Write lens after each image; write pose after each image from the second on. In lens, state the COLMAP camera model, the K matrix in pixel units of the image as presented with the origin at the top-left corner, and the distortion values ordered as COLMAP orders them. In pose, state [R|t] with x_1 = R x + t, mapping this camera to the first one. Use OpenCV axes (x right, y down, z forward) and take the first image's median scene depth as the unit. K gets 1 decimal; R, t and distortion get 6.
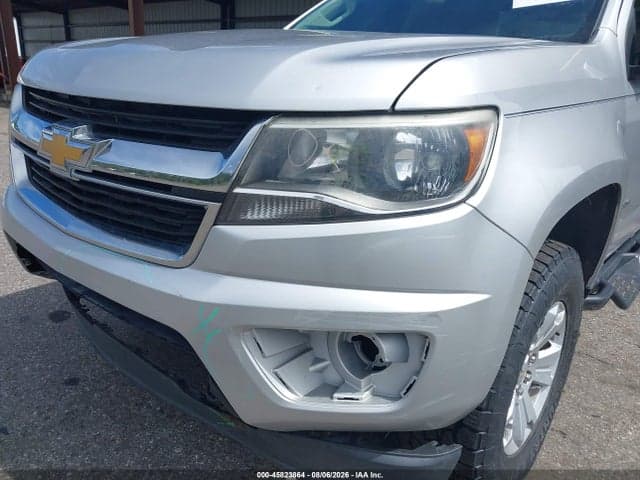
lens RADIAL K [[511.1, 0, 313.1], [0, 511.1, 240.3], [0, 0, 1]] dist [0.003898, 0.002095]
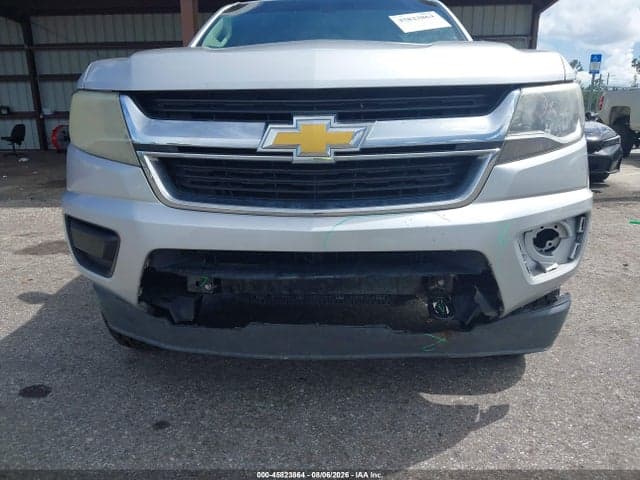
lens RADIAL K [[511.1, 0, 313.1], [0, 511.1, 240.3], [0, 0, 1]] dist [0.003898, 0.002095]
pose [[0.782072, -0.207484, 0.587634, -1.246358], [0.242041, 0.970052, 0.020383, 0.016509], [-0.574265, 0.126291, 0.808870, 0.146980]]
